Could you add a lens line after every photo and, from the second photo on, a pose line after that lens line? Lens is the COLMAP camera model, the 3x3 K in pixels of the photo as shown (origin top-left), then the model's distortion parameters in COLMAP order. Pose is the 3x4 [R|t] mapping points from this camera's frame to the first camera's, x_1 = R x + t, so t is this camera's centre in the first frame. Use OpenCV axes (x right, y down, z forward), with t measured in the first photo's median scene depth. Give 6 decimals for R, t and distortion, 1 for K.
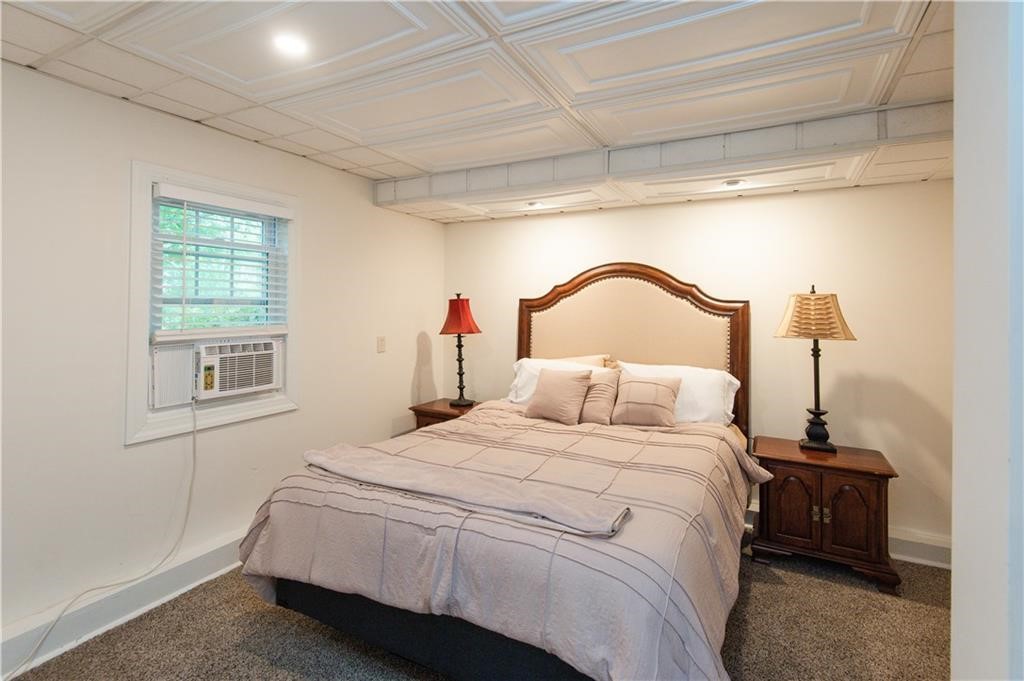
lens RADIAL K [[476.3, 0, 541.1], [0, 476.3, 298.2], [0, 0, 1]] dist [-0.000997, -0.000191]
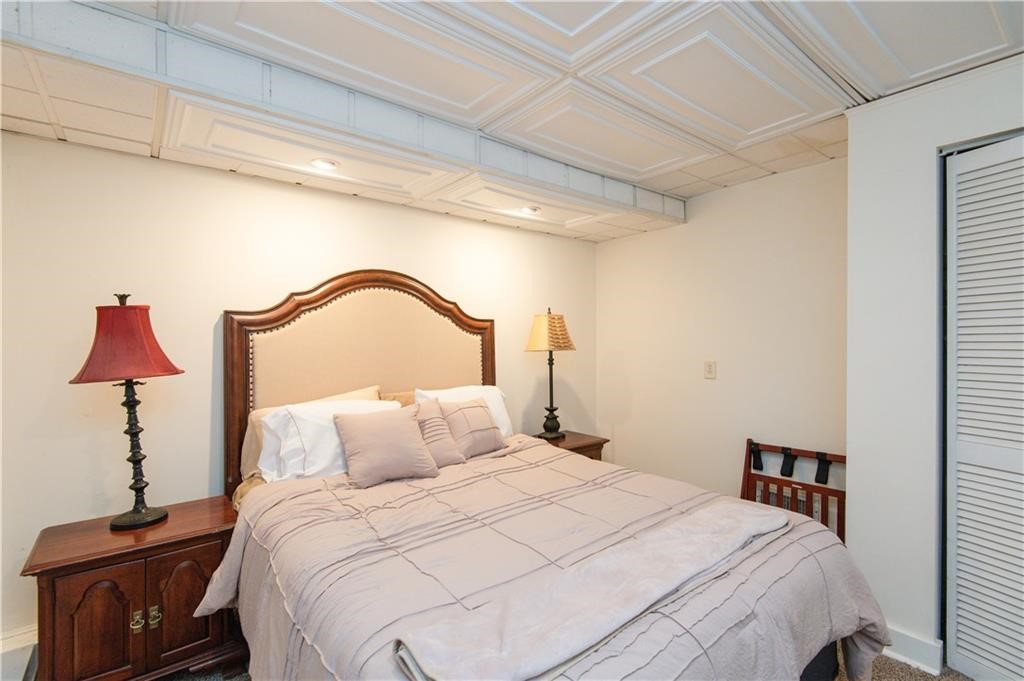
lens RADIAL K [[467.2, 0, 512.4], [0, 467.2, 342.9], [0, 0, 1]] dist [0.005722, 0.000057]
pose [[0.416125, -0.025332, 0.908955, -0.446298], [-0.007297, 0.999487, 0.031196, 0.021488], [-0.909278, -0.019614, 0.415726, 0.453727]]
